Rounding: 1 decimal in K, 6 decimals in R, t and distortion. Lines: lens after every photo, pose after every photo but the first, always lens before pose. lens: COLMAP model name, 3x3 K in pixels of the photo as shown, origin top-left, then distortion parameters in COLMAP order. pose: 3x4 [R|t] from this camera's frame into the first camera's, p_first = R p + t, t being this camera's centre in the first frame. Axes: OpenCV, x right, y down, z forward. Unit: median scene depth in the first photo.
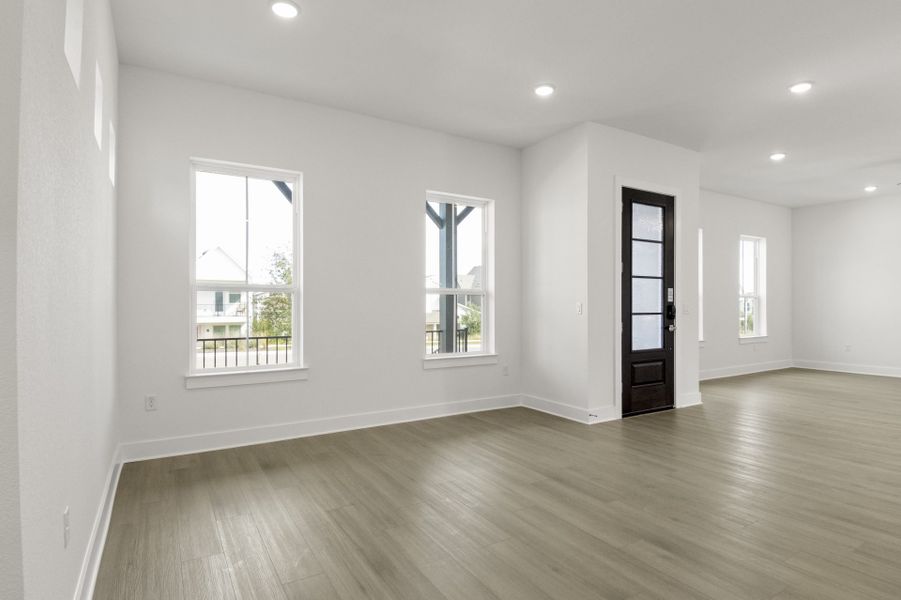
lens RADIAL K [[480.9, 0, 455.7], [0, 480.9, 298.6], [0, 0, 1]] dist [0.005236, -0.004372]
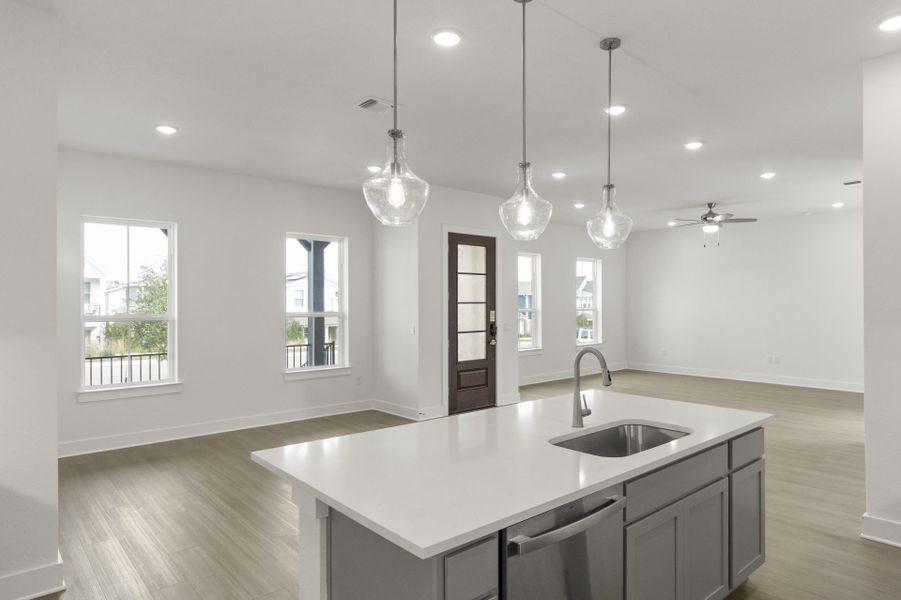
lens RADIAL K [[543.0, 0, 452.3], [0, 543.0, 297.9], [0, 0, 1]] dist [-0.001290, -0.001610]
pose [[0.984777, -0.001585, 0.173815, 0.103068], [0.001550, 0.999999, 0.000336, -0.057302], [-0.173816, -0.000062, 0.984778, -0.382644]]
